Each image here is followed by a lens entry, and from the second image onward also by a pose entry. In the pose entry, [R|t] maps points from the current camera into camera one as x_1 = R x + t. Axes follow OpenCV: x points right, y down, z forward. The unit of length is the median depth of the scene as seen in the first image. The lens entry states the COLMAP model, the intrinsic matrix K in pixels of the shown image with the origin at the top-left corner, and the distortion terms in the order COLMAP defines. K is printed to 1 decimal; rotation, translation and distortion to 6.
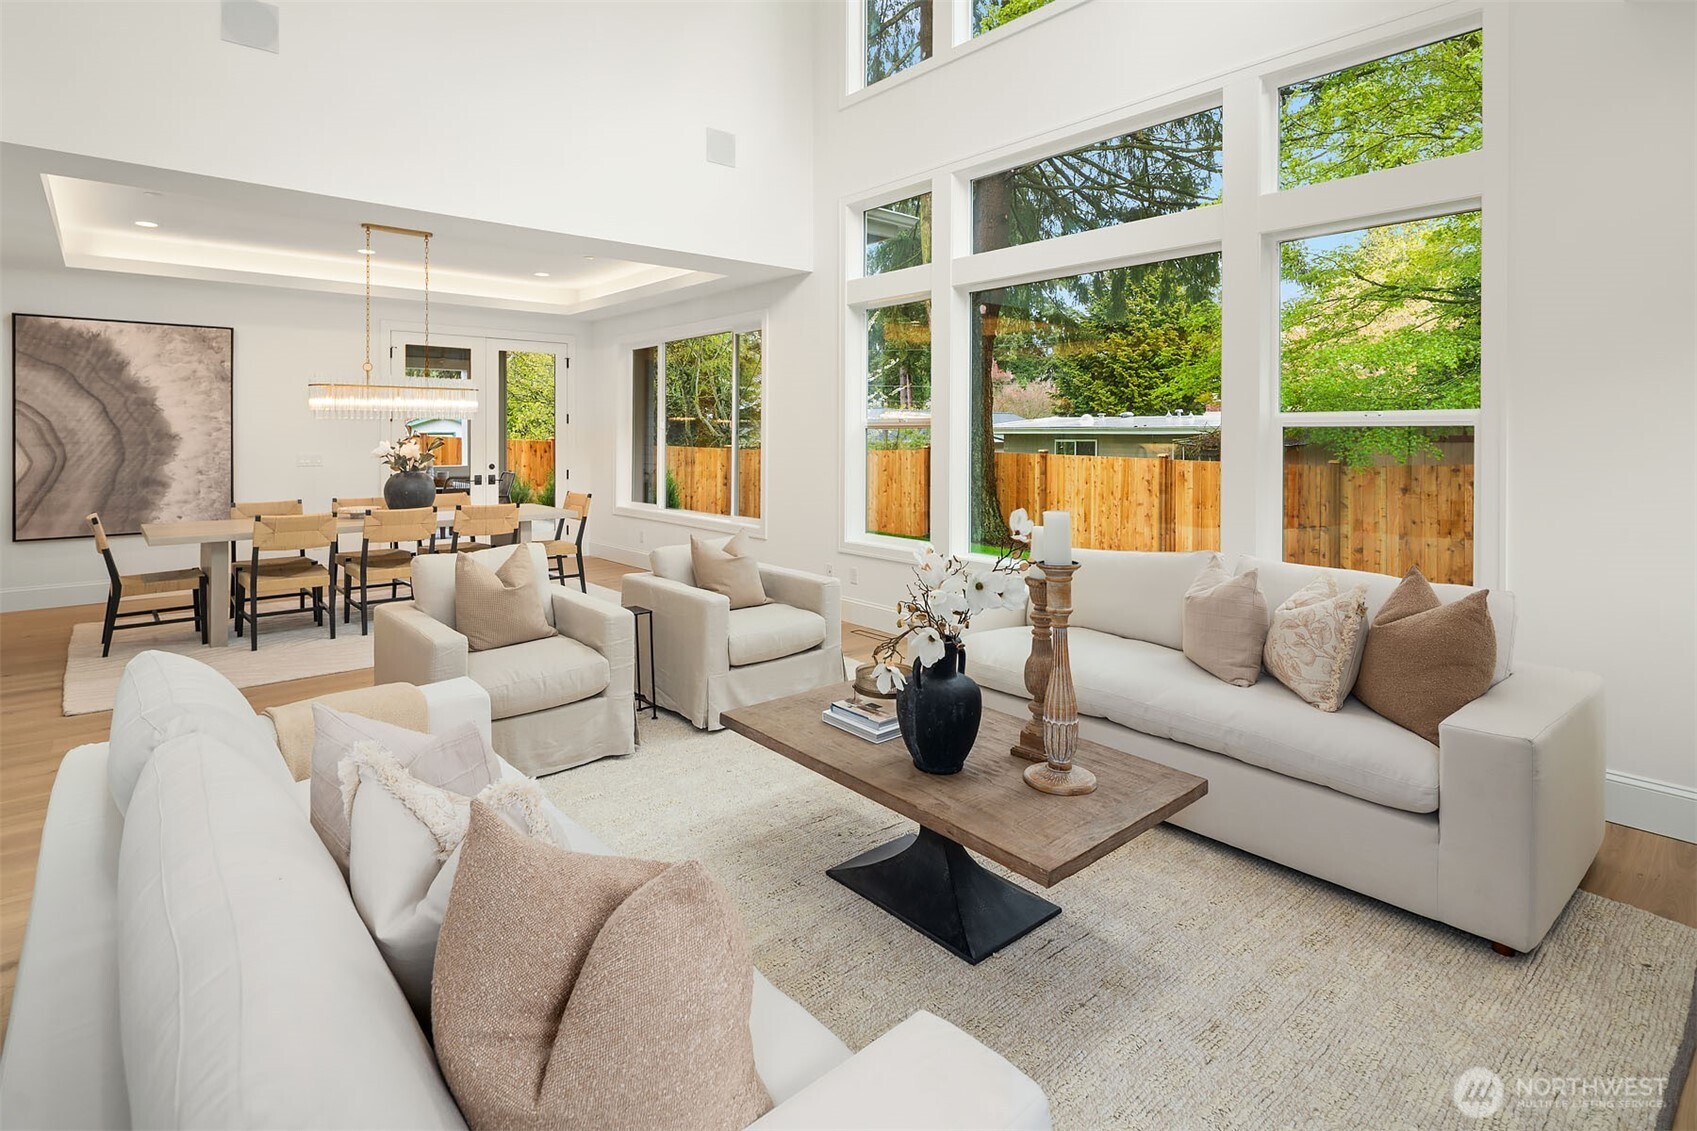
lens RADIAL K [[843.7, 0, 820.1], [0, 843.7, 518.4], [0, 0, 1]] dist [0.011256, -0.007455]
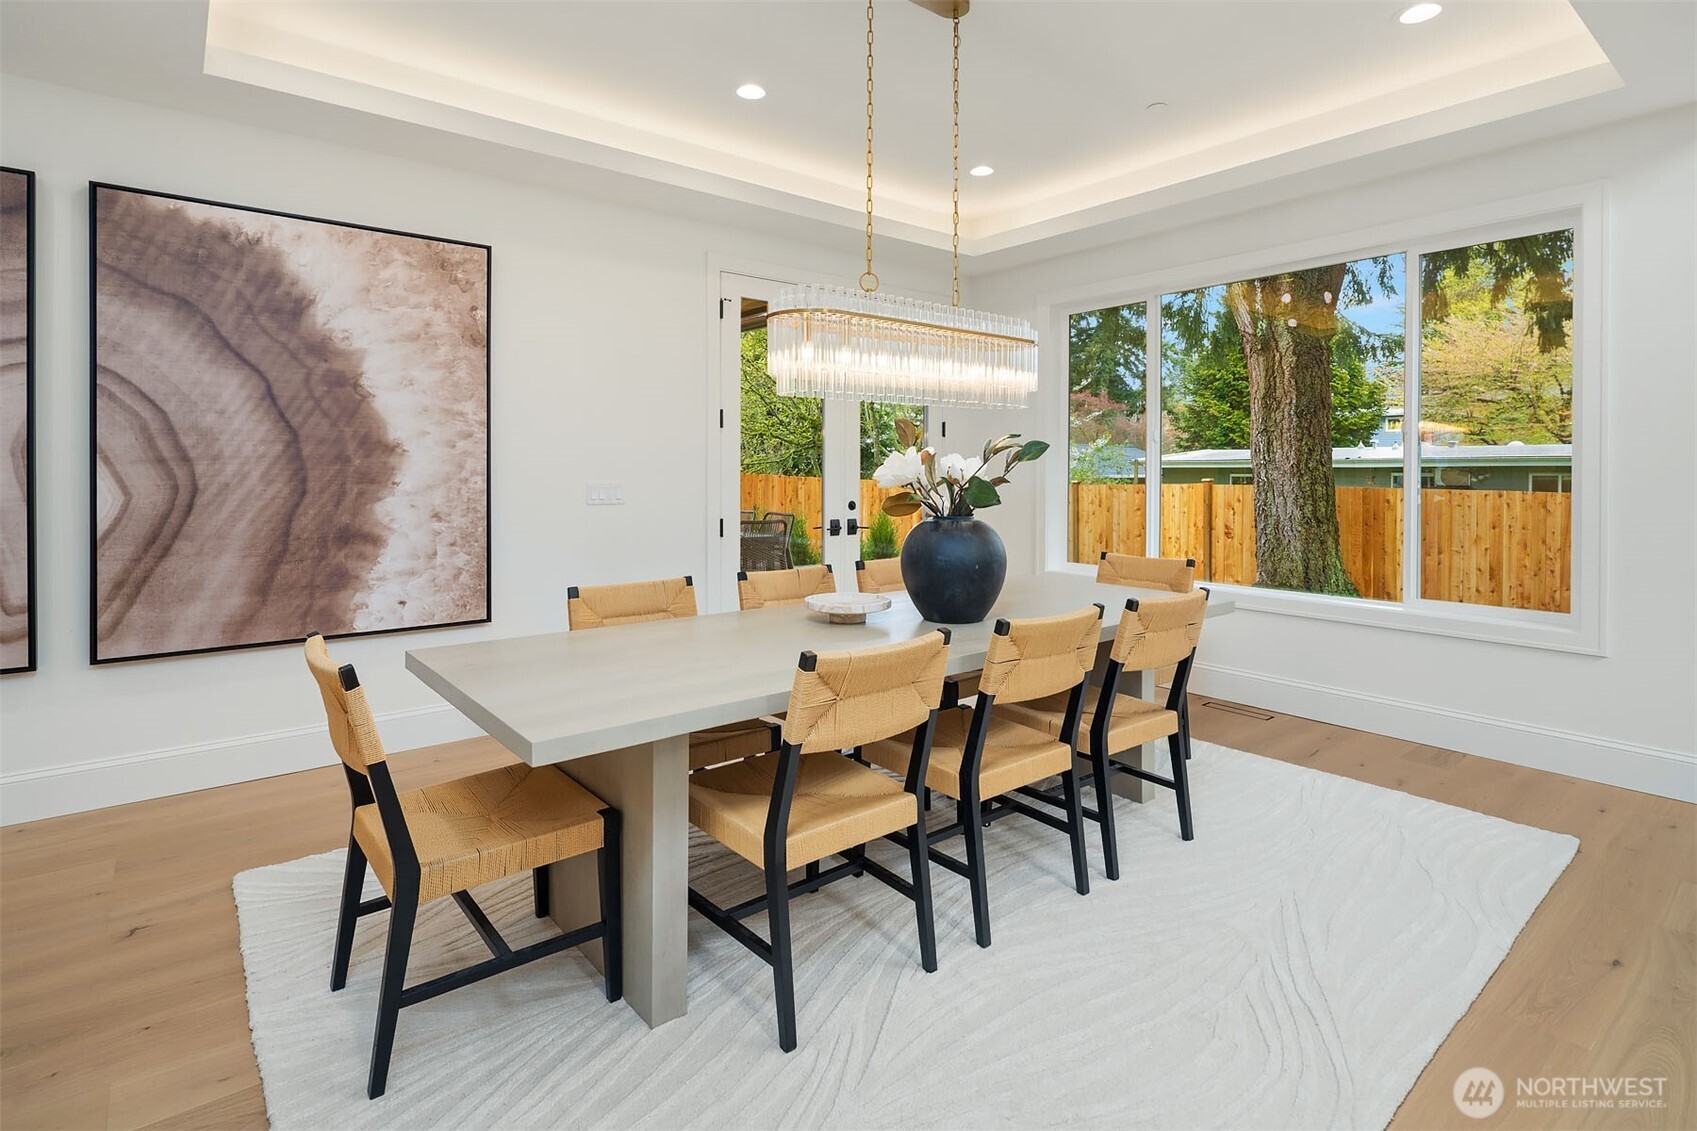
lens RADIAL K [[843.7, 0, 843.1], [0, 843.7, 558.3], [0, 0, 1]] dist [0.011256, -0.007455]
pose [[0.999568, 0.002896, -0.029247, -0.487823], [-0.002809, 0.999992, 0.002998, -0.032236], [0.029255, -0.002915, 0.999568, 0.506722]]
